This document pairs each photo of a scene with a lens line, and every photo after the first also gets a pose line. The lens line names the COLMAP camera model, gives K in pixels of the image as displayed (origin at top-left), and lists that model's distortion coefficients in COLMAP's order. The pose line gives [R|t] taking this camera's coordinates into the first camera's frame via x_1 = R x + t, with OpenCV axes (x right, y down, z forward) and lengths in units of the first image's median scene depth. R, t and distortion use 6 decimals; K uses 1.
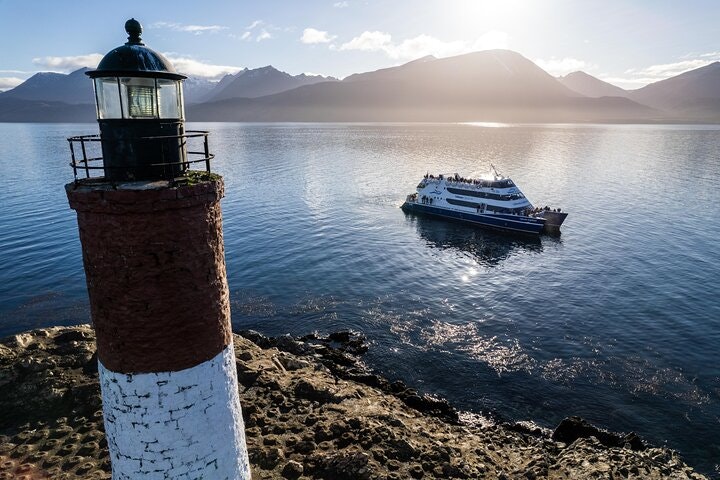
lens RADIAL K [[477.4, 0, 358.2], [0, 477.4, 253.3], [0, 0, 1]] dist [-0.096645, 0.112200]
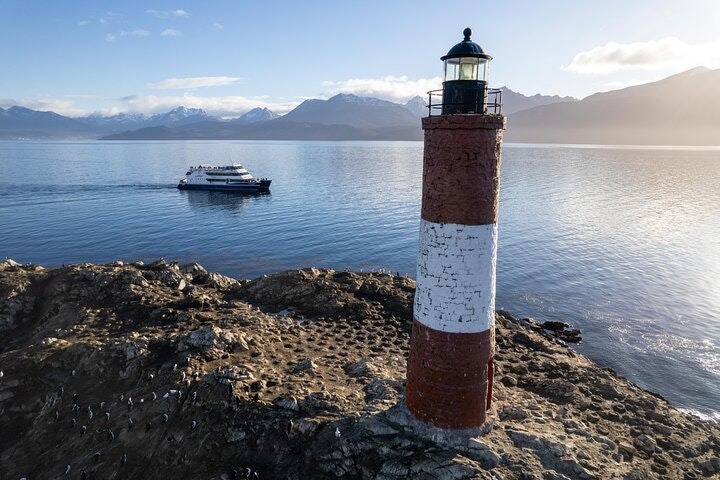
lens RADIAL K [[477.4, 0, 358.2], [0, 477.4, 253.3], [0, 0, 1]] dist [-0.096645, 0.112200]
pose [[0.897068, 0.106953, -0.428754, 0.002813], [-0.125323, 0.992006, -0.014753, 0.181838], [0.423749, 0.066967, 0.903301, -0.309579]]
